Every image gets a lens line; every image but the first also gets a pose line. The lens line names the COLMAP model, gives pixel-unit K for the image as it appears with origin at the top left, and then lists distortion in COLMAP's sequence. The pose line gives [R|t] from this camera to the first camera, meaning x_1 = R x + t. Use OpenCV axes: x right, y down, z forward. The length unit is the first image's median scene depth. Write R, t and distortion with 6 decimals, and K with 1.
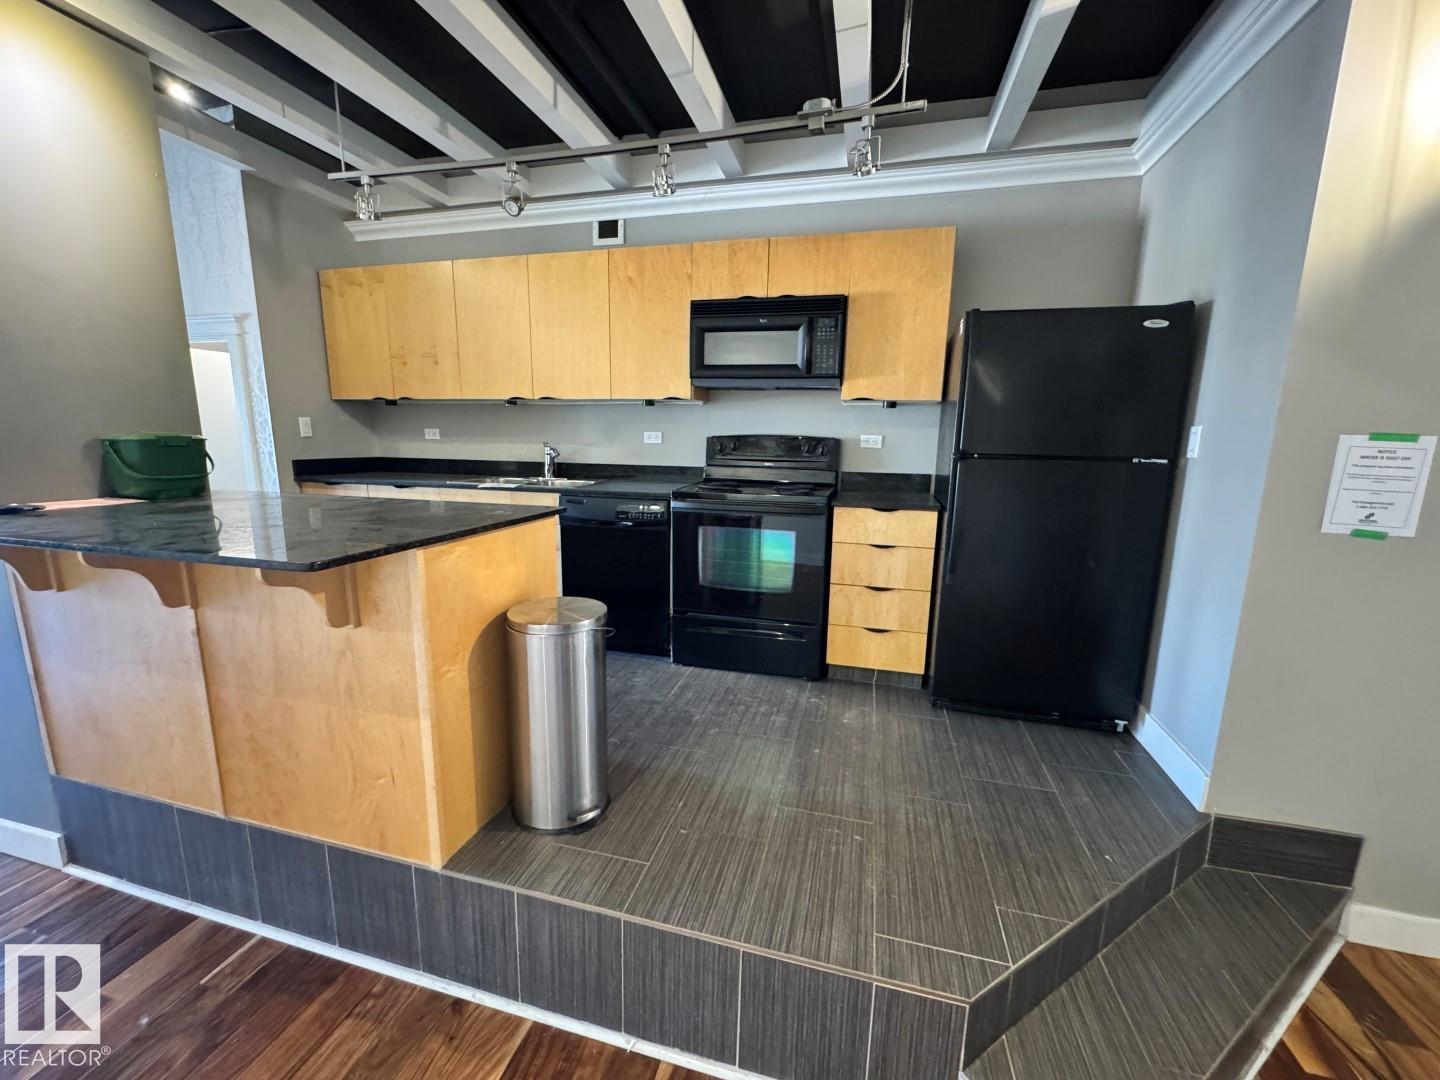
lens RADIAL K [[574.0, 0, 719.0], [0, 574.0, 540.4], [0, 0, 1]] dist [-0.006809, -0.000061]
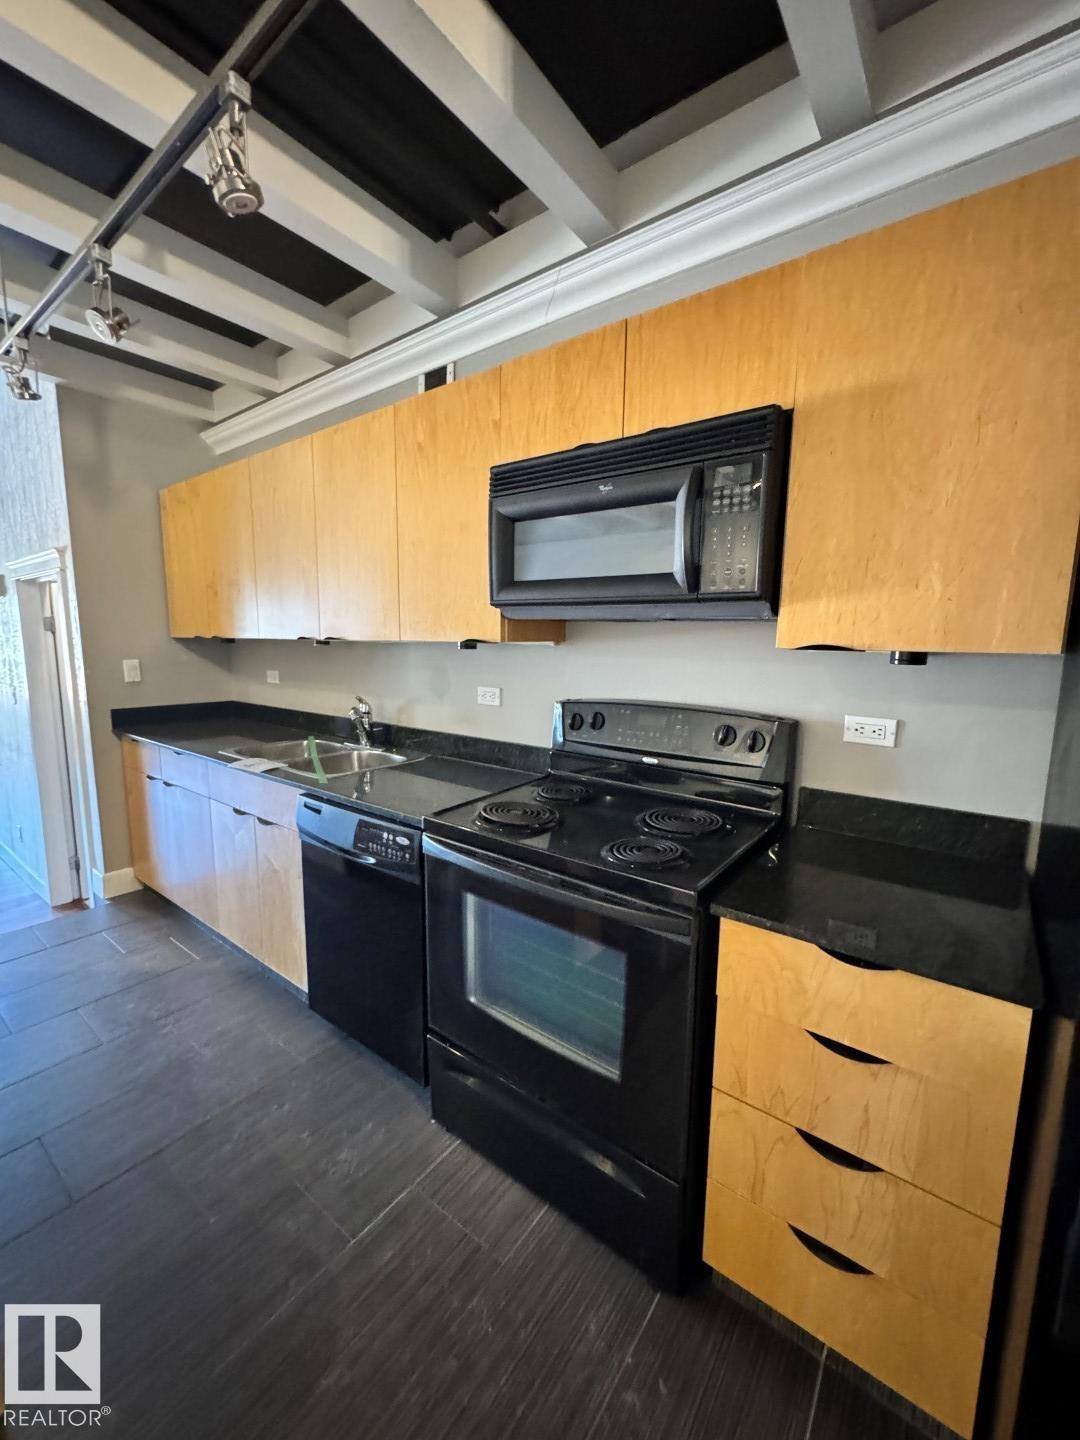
lens RADIAL K [[574.0, 0, 538.9], [0, 574.0, 719.6], [0, 0, 1]] dist [-0.006809, -0.000061]
pose [[0.925099, 0.045961, -0.376935, 0.207183], [-0.063396, 0.997410, -0.033971, -0.159338], [0.374398, 0.055323, 0.925616, 0.514698]]
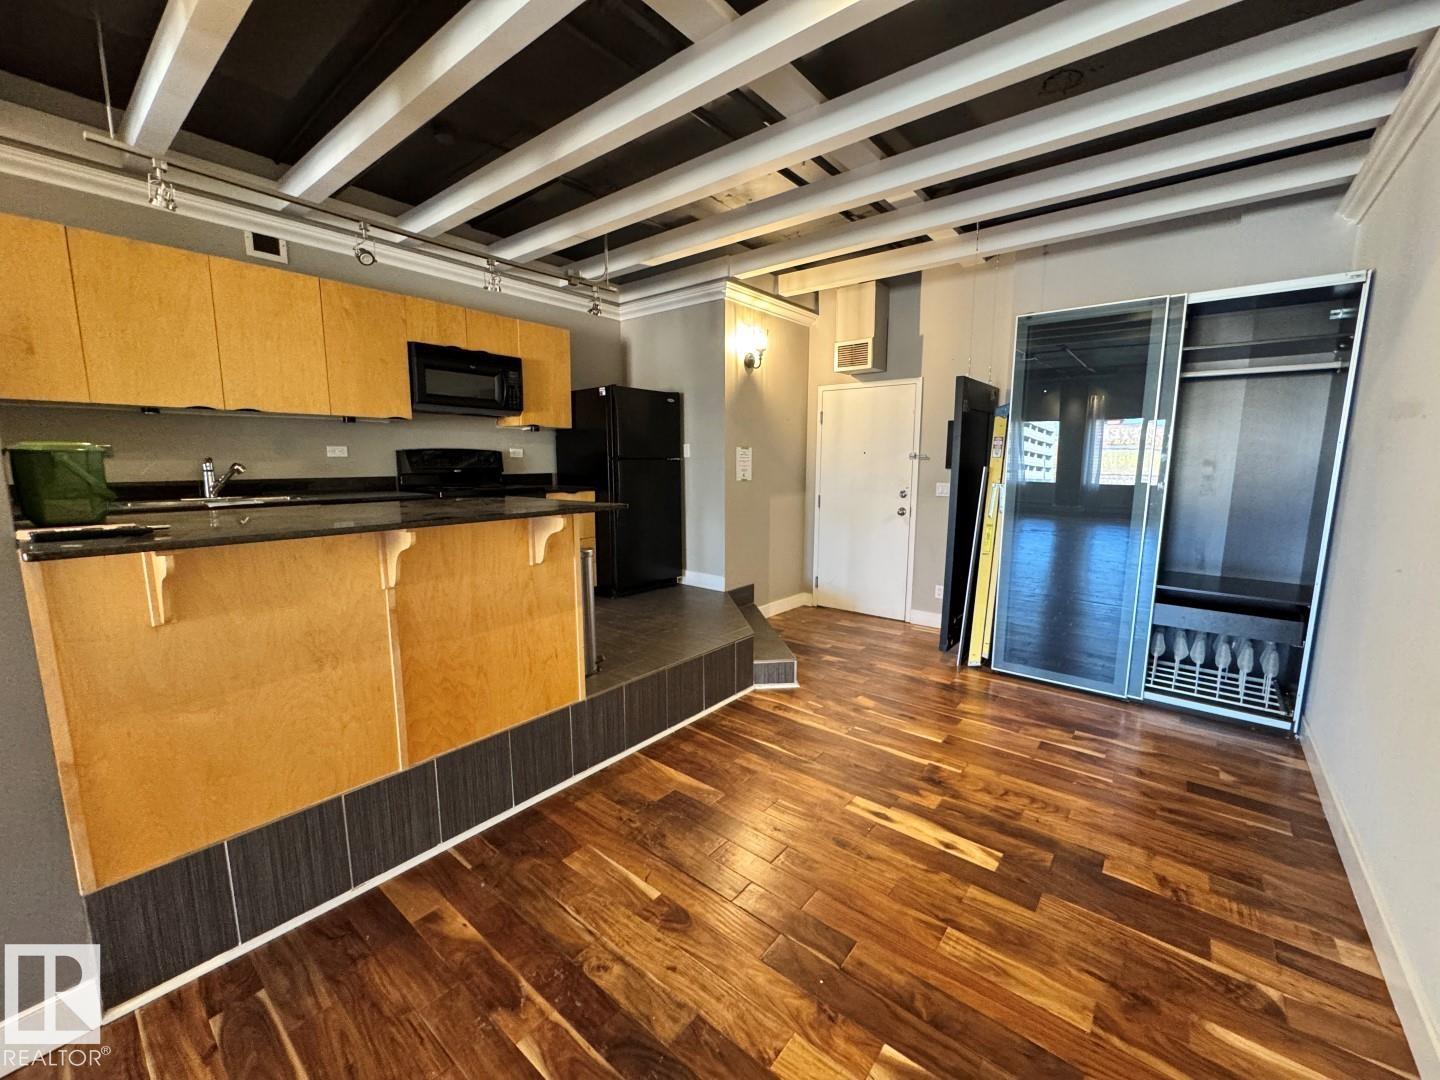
lens RADIAL K [[574.0, 0, 719.2], [0, 574.0, 539.4], [0, 0, 1]] dist [-0.006809, -0.000061]
pose [[0.408325, -0.141835, 0.901750, -0.949737], [0.170974, 0.982256, 0.077079, 0.023991], [-0.896682, 0.122703, 0.425329, -0.078060]]
